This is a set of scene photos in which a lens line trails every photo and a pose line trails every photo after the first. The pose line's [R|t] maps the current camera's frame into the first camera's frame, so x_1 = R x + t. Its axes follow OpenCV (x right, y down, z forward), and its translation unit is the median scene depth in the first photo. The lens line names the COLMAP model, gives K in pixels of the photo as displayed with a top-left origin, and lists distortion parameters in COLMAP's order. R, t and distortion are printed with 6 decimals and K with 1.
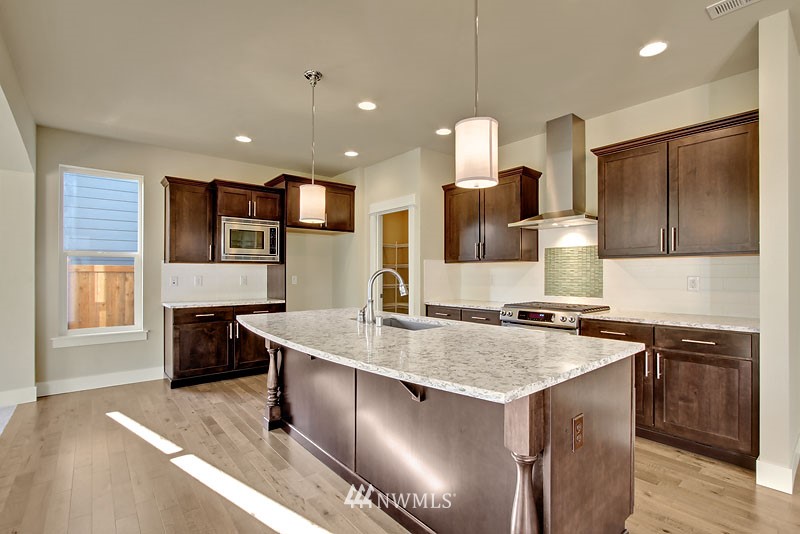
lens RADIAL K [[379.4, 0, 412.2], [0, 379.4, 270.7], [0, 0, 1]] dist [-0.011101, -0.000001]
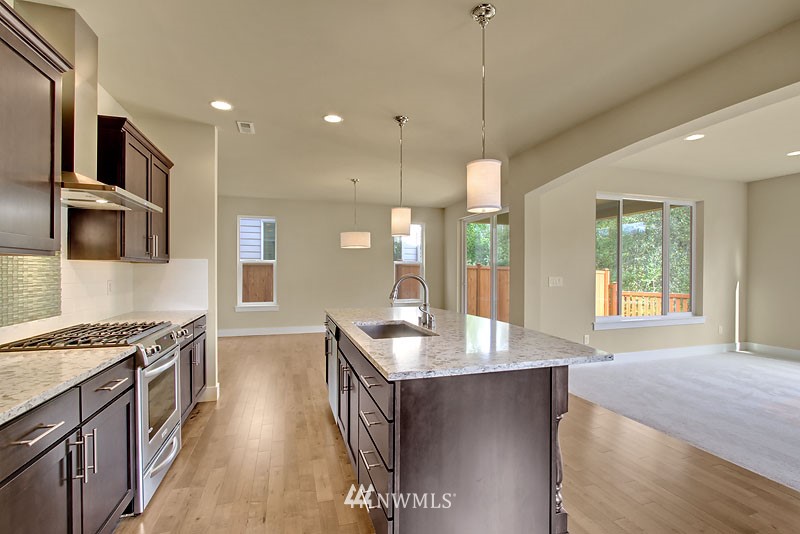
lens RADIAL K [[379.4, 0, 412.2], [0, 379.4, 270.7], [0, 0, 1]] dist [-0.011101, -0.000001]
pose [[-0.928475, -0.002265, 0.371388, -0.326716], [-0.003071, 0.999994, -0.001578, -0.008040], [-0.371382, -0.002605, -0.928476, 1.382760]]
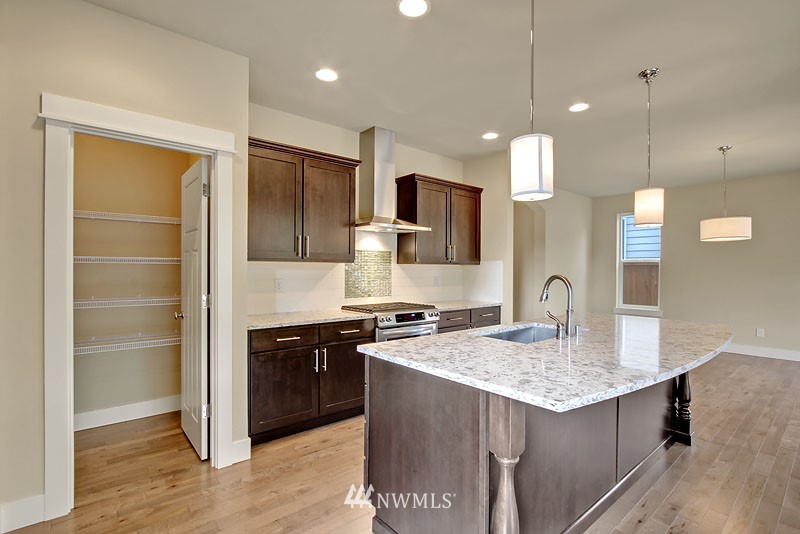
lens RADIAL K [[379.4, 0, 412.2], [0, 379.4, 270.7], [0, 0, 1]] dist [-0.011101, -0.000001]
pose [[-0.015403, -0.002009, 0.999879, -0.686313], [-0.004047, 0.999990, 0.001947, -0.009469], [-0.999873, -0.004016, -0.015411, 0.946455]]
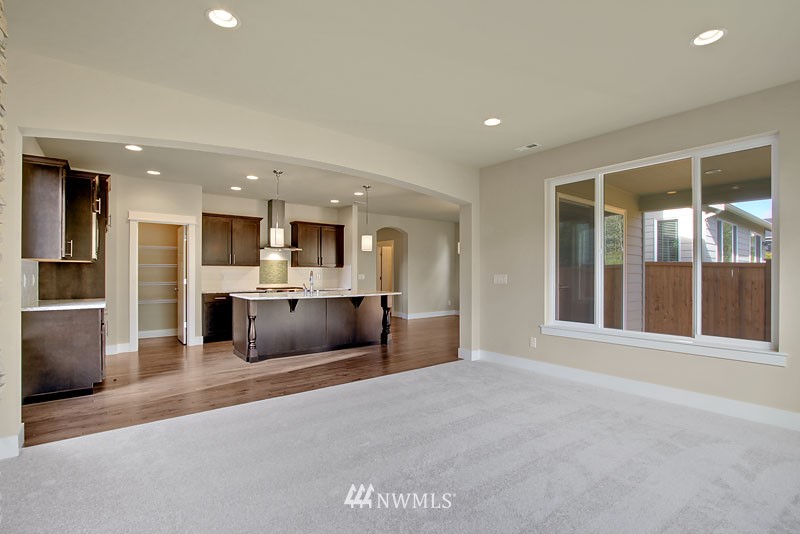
lens RADIAL K [[379.4, 0, 412.2], [0, 379.4, 270.7], [0, 0, 1]] dist [-0.011101, -0.000001]
pose [[0.026445, 0.006766, 0.999627, -1.753525], [-0.002683, 0.999974, -0.006698, 0.007612], [-0.999647, -0.002505, 0.026462, 0.185677]]
